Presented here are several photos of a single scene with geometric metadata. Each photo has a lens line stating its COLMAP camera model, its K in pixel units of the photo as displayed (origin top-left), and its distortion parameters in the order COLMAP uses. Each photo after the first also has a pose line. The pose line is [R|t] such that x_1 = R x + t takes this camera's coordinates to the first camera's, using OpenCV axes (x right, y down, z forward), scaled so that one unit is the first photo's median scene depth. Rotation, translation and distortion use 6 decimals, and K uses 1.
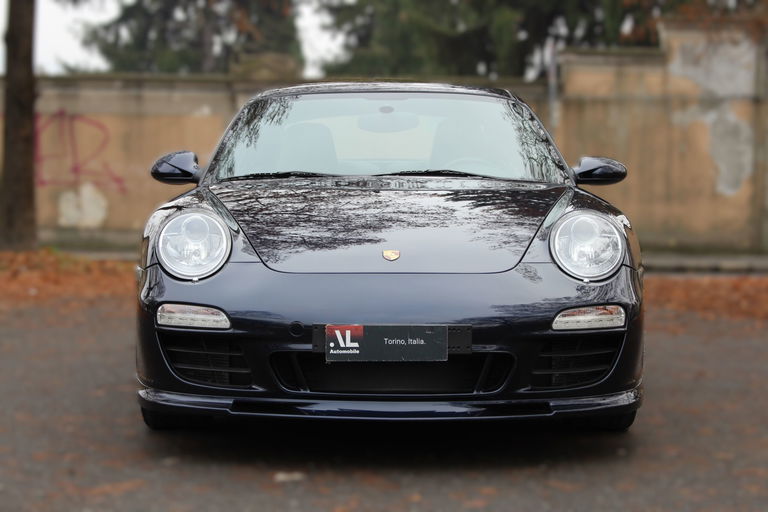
lens RADIAL K [[1848.5, 0, 384.0], [0, 1848.5, 256.0], [0, 0, 1]] dist [0.038460, 0.072130]
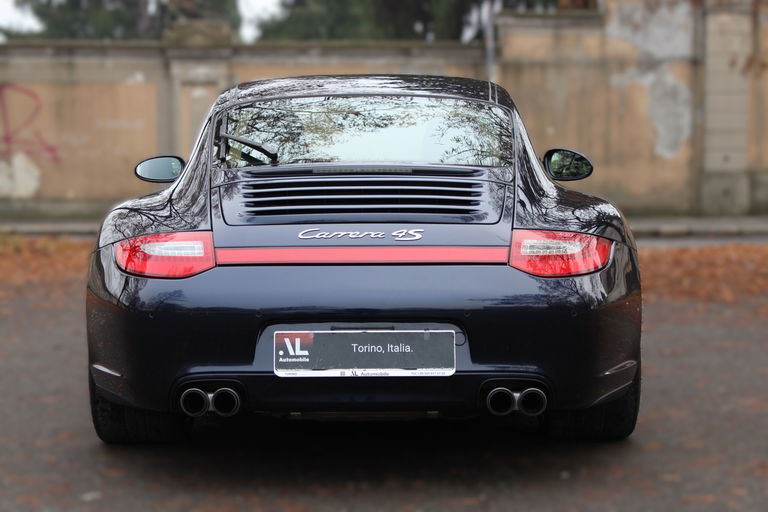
lens RADIAL K [[1848.5, 0, 384.0], [0, 1848.5, 256.0], [0, 0, 1]] dist [0.038460, 0.072130]
pose [[0.999399, -0.012750, 0.032237, 0.000969], [0.011977, 0.999639, 0.024057, -0.005708], [-0.032532, -0.023657, 0.999191, 0.008843]]
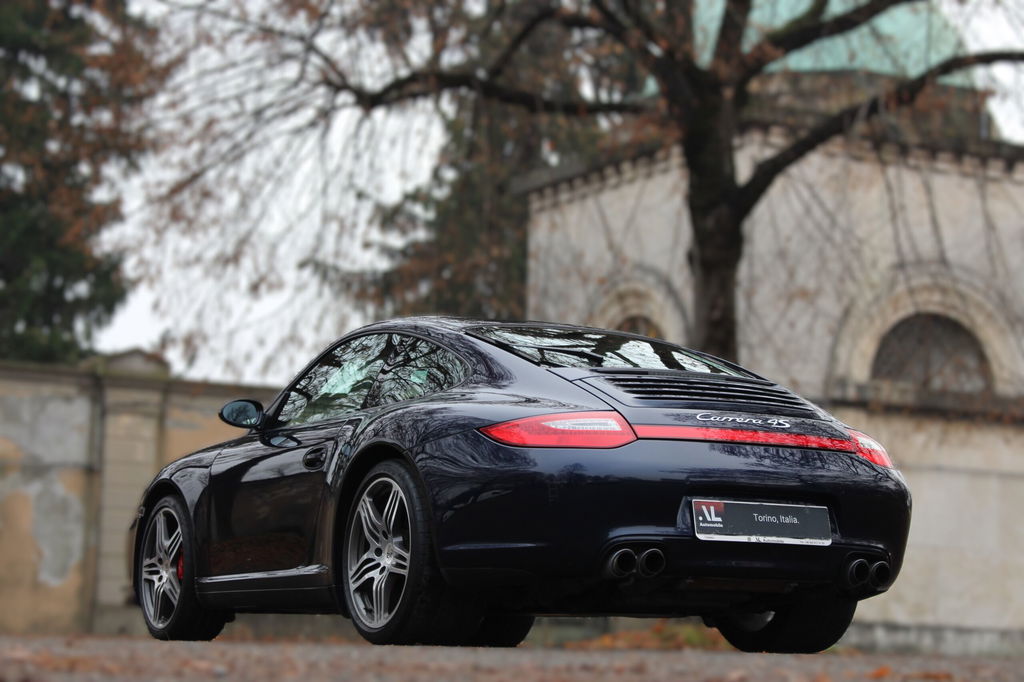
lens RADIAL K [[2455.0, 0, 512.0], [0, 2455.0, 341.0], [0, 0, 1]] dist [0.058505, -0.046158]
pose [[0.870632, 0.073288, 0.486445, -0.171584], [0.006904, 0.986923, -0.161046, 0.036576], [-0.491886, 0.143570, 0.858741, -0.036111]]
